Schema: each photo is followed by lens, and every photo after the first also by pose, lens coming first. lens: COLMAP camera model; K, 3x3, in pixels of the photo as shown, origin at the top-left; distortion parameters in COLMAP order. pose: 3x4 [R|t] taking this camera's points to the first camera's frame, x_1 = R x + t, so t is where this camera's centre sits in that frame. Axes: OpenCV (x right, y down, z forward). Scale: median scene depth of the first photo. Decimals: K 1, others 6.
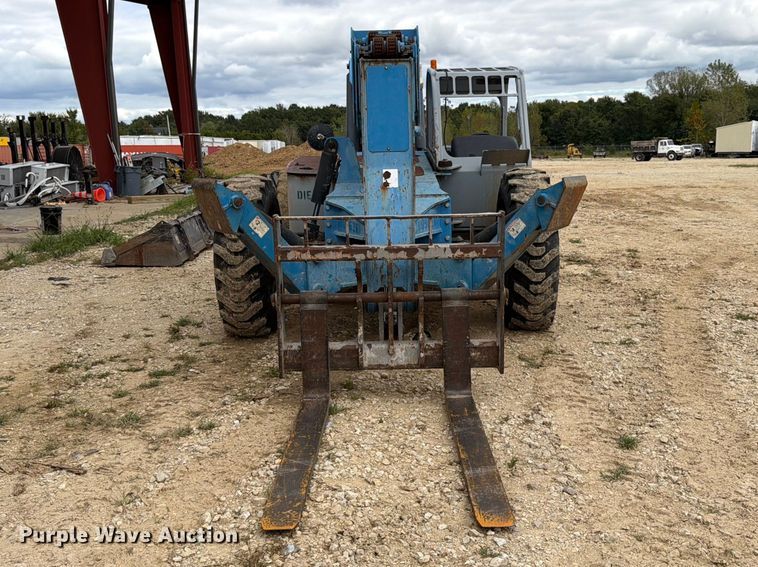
lens RADIAL K [[827.9, 0, 379.0], [0, 827.9, 283.5], [0, 0, 1]] dist [-0.005111, -0.042935]
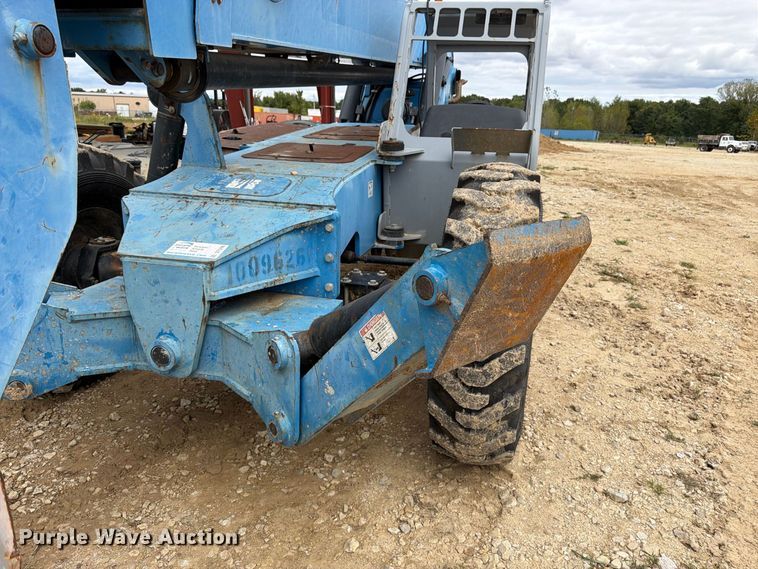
lens RADIAL K [[554.5, 0, 386.6], [0, 554.5, 285.5], [0, 0, 1]] dist [-0.004150, -0.009841]
pose [[0.976839, 0.118682, -0.178043, 0.041789], [-0.096041, 0.986743, 0.130823, -0.024330], [0.191209, -0.110694, 0.975288, 0.148410]]
